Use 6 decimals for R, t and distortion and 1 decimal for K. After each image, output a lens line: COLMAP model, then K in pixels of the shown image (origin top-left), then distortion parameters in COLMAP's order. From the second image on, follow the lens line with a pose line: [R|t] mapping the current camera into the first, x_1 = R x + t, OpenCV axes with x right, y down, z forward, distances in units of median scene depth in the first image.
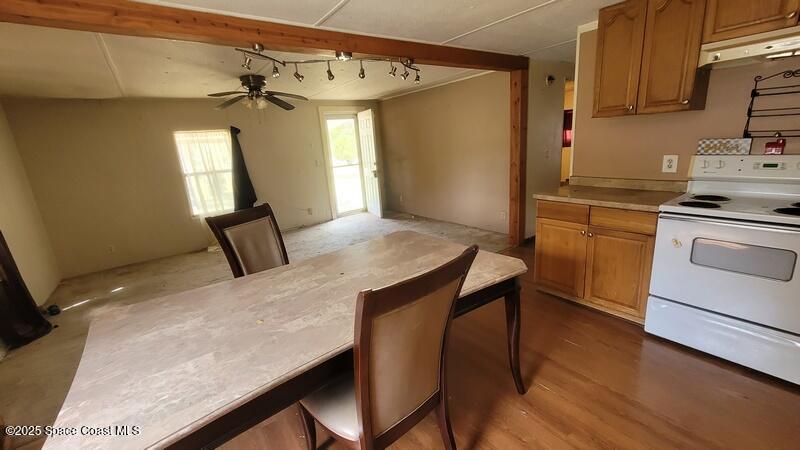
lens RADIAL K [[323.0, 0, 401.6], [0, 323.0, 225.7], [0, 0, 1]] dist [-0.006450, 0.000303]
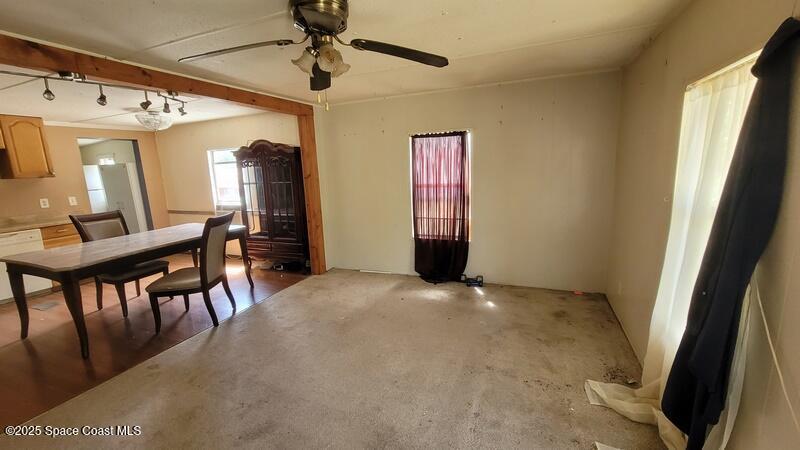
lens RADIAL K [[323.0, 0, 400.2], [0, 323.0, 221.1], [0, 0, 1]] dist [-0.006450, 0.000303]
pose [[-0.854319, 0.191933, -0.483012, -0.594091], [-0.033511, 0.907044, 0.419700, -0.782110], [0.518667, 0.374744, -0.768473, 3.066357]]
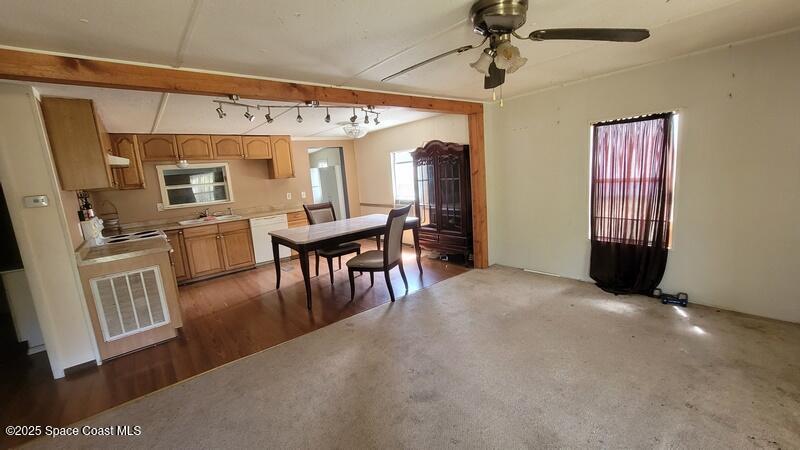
lens RADIAL K [[323.0, 0, 401.4], [0, 323.0, 221.5], [0, 0, 1]] dist [-0.006450, 0.000303]
pose [[-0.988367, 0.150287, -0.023346, -0.557065], [0.128056, 0.905132, 0.405386, -0.793212], [0.082056, 0.397680, -0.913847, 3.108347]]
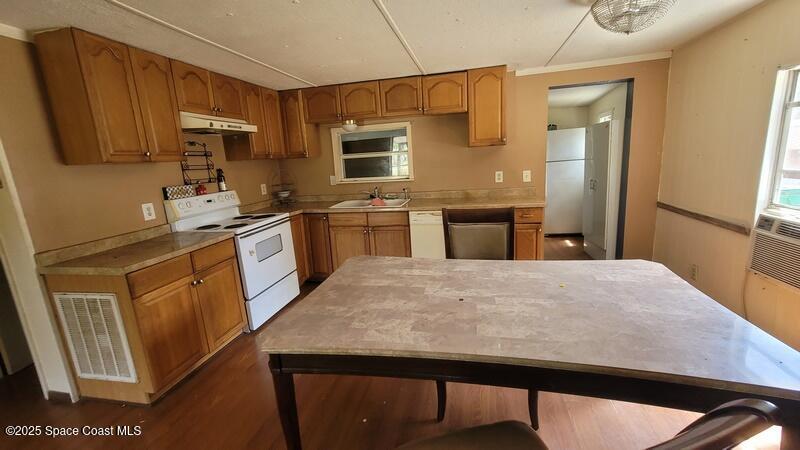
lens RADIAL K [[323.0, 0, 402.3], [0, 323.0, 223.1], [0, 0, 1]] dist [-0.006450, 0.000303]
pose [[-0.637004, -0.048502, 0.769333, -0.679257], [0.298326, 0.904740, 0.304050, -0.317236], [-0.710794, 0.423193, -0.561854, 1.398046]]
